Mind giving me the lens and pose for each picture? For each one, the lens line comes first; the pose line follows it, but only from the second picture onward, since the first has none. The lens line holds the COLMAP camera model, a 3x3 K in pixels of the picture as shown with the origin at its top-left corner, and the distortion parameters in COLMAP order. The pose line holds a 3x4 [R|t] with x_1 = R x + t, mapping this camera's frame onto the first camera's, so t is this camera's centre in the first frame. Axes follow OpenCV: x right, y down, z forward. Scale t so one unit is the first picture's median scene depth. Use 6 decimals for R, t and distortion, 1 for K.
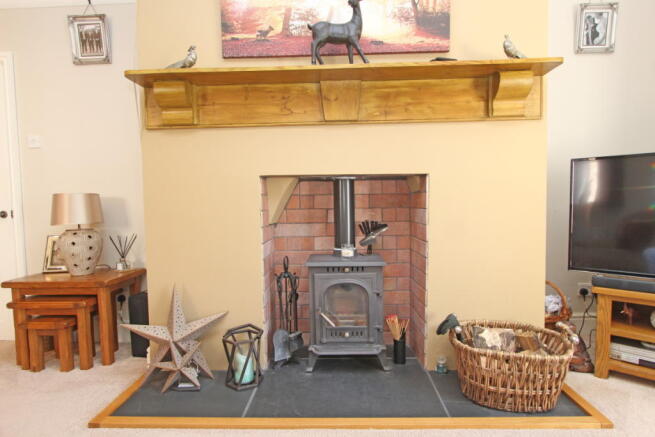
lens RADIAL K [[357.1, 0, 327.5], [0, 357.1, 218.5], [0, 0, 1]] dist [-0.014135, 0.000143]
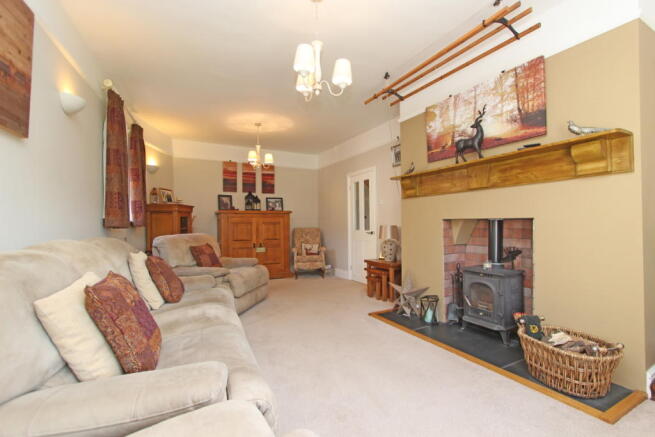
lens RADIAL K [[301.6, 0, 327.5], [0, 301.6, 218.5], [0, 0, 1]] dist [-0.000026, -0.000086]
pose [[0.484720, -0.002445, -0.874666, 0.963977], [-0.045820, 0.998552, -0.028184, -0.049958], [0.873469, 0.053738, 0.483906, -0.347464]]
